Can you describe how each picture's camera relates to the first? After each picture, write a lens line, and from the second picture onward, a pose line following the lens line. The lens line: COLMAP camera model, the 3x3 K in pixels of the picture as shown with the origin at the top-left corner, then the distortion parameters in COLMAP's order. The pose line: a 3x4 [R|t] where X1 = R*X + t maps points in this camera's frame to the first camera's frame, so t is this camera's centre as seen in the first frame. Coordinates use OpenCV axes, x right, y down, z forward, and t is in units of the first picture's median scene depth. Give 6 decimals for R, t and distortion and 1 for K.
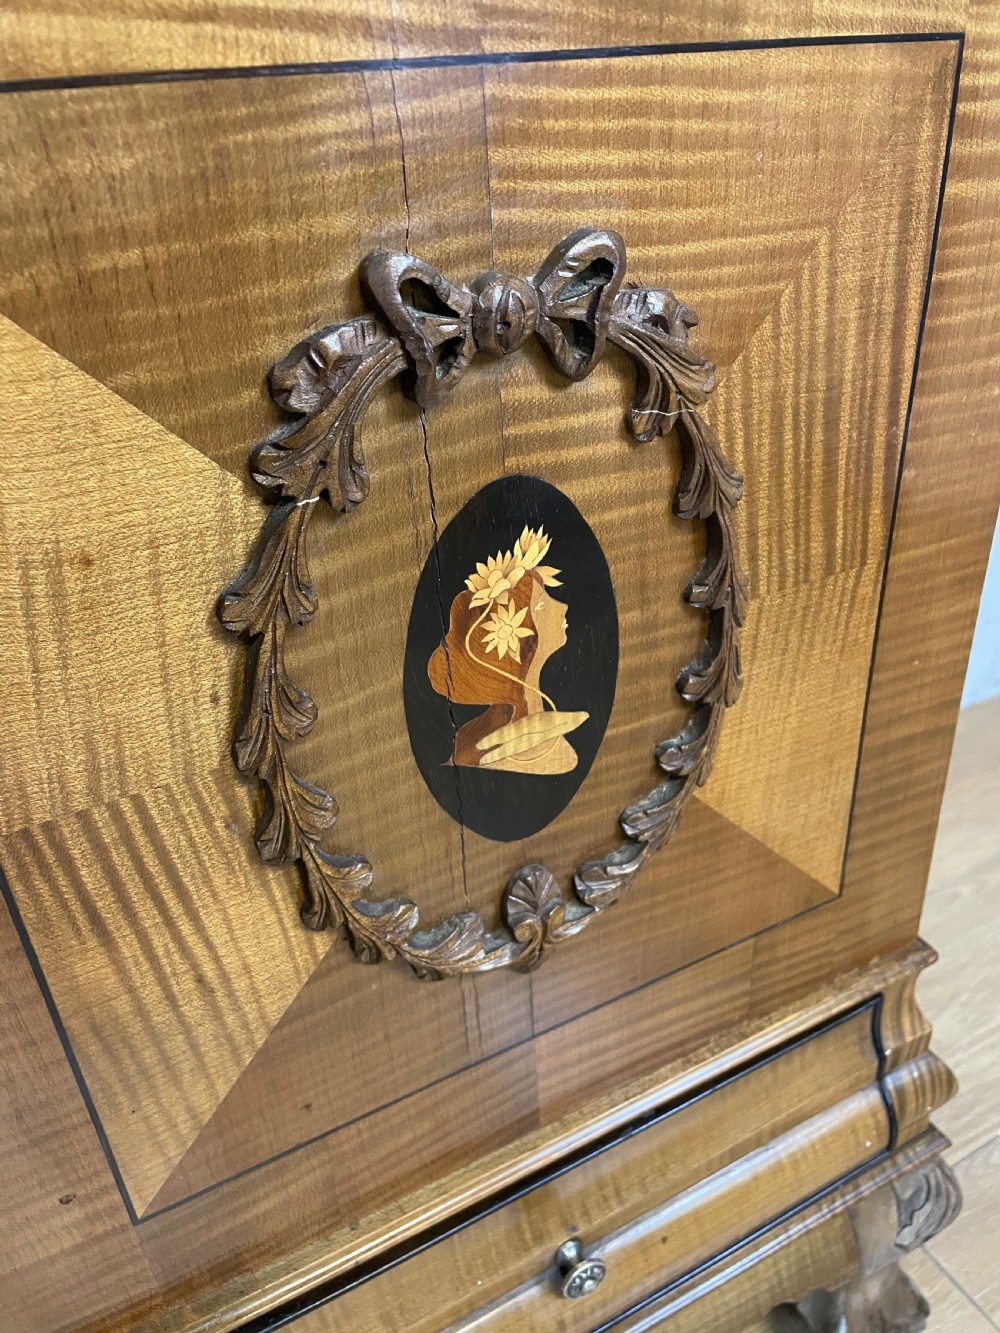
lens RADIAL K [[1014.5, 0, 505.8], [0, 1014.5, 662.9], [0, 0, 1]] dist [0.090465, -0.116880]
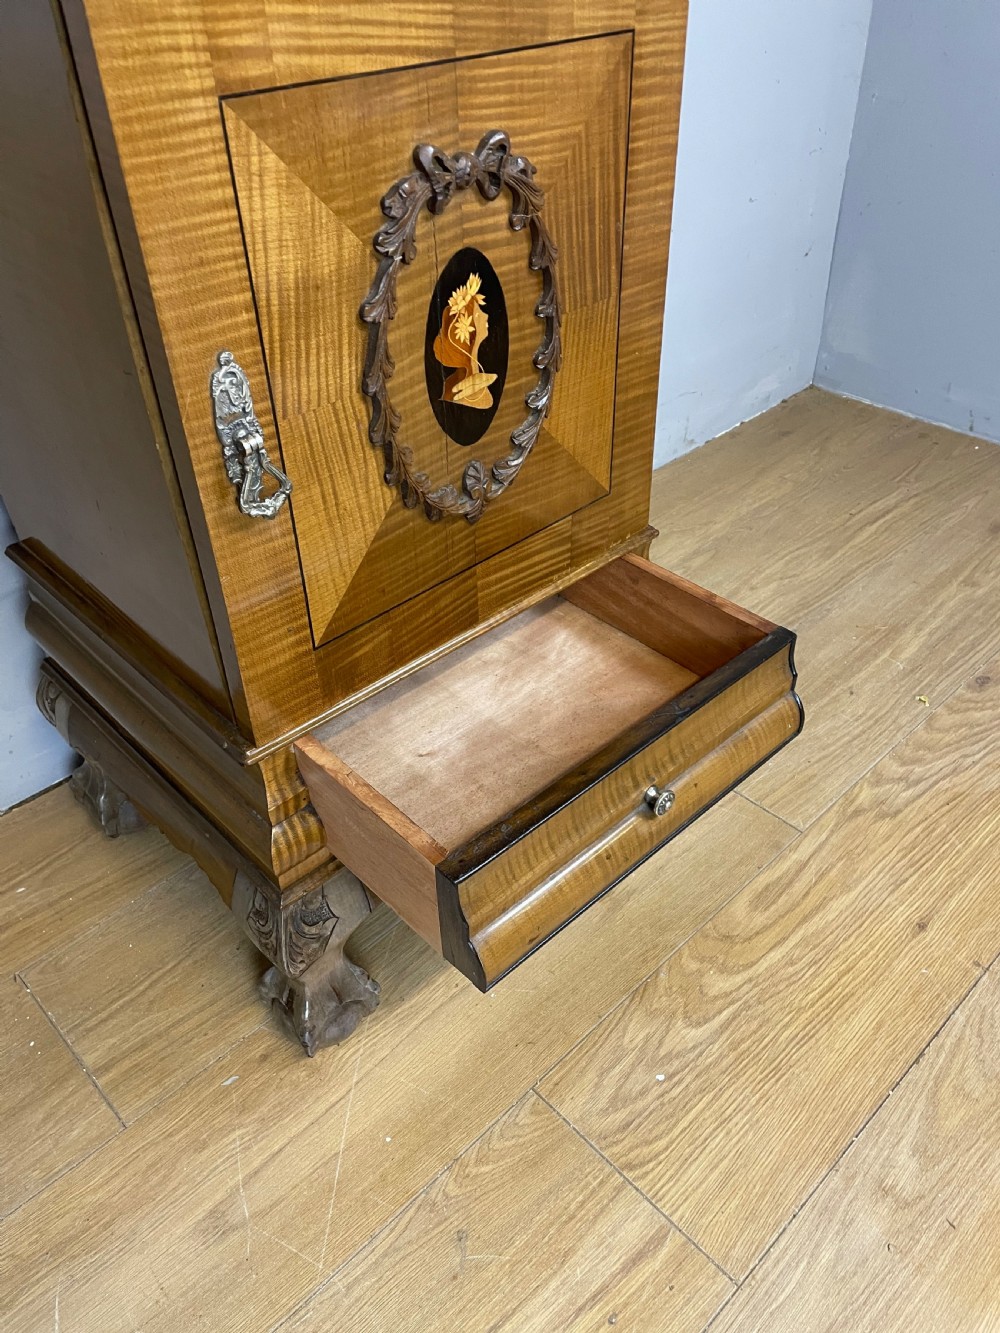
lens RADIAL K [[1014.5, 0, 512.7], [0, 1014.5, 671.2], [0, 0, 1]] dist [0.090465, -0.116880]
pose [[0.953193, -0.155549, 0.259283, -0.573306], [0.118852, 0.981249, 0.151742, 0.362438], [-0.278024, -0.113823, 0.953807, -1.162523]]
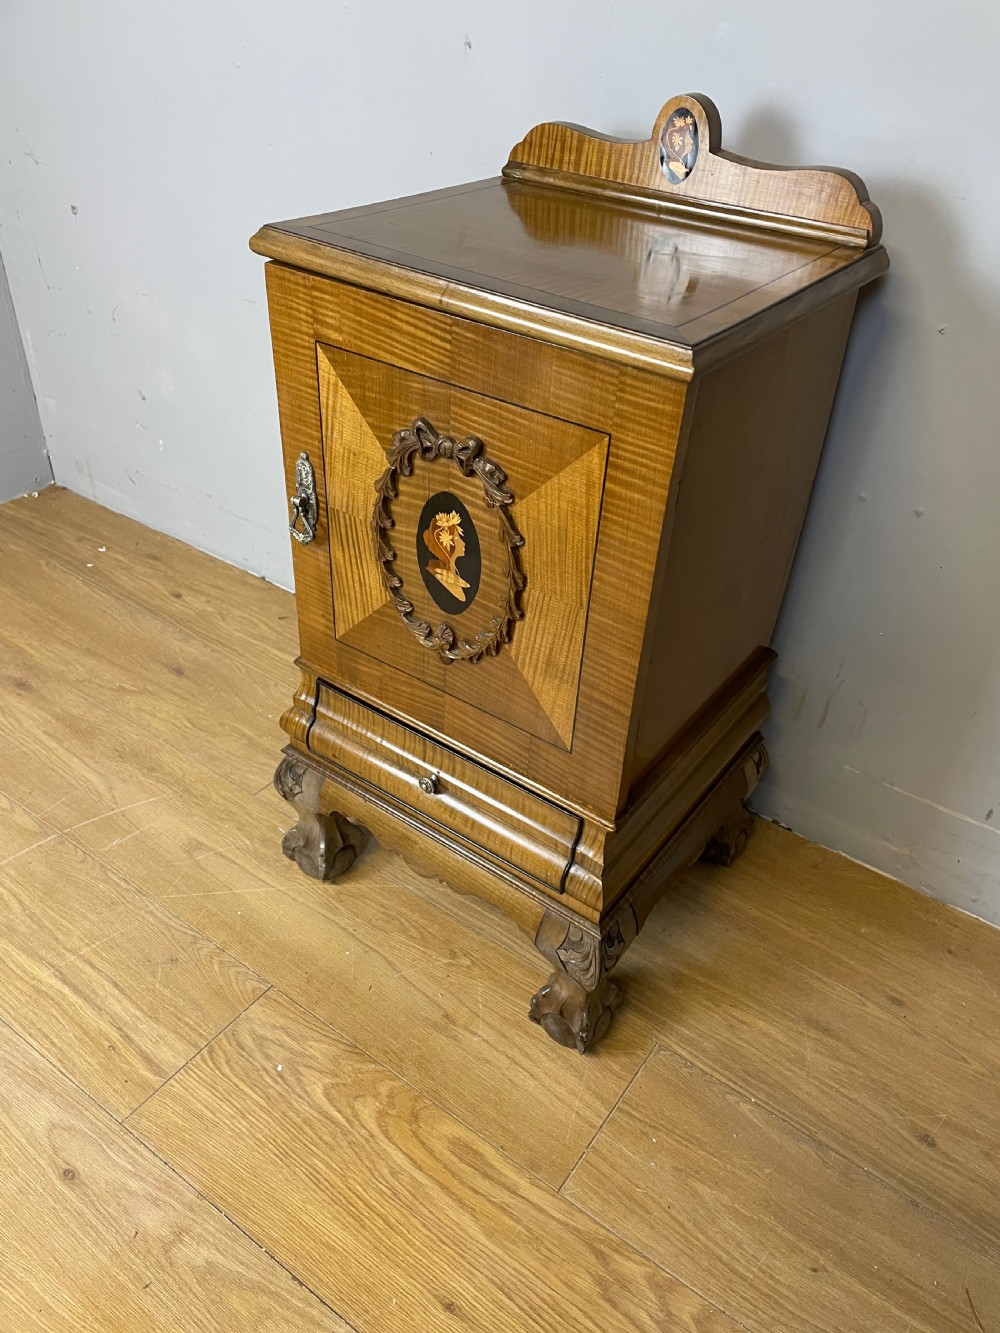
lens RADIAL K [[1014.5, 0, 516.3], [0, 1014.5, 659.1], [0, 0, 1]] dist [0.090465, -0.116880]
pose [[0.467060, 0.578715, -0.668538, 2.366361], [-0.510543, 0.793809, 0.330474, -0.866497], [0.721942, 0.186966, 0.666216, -0.822190]]
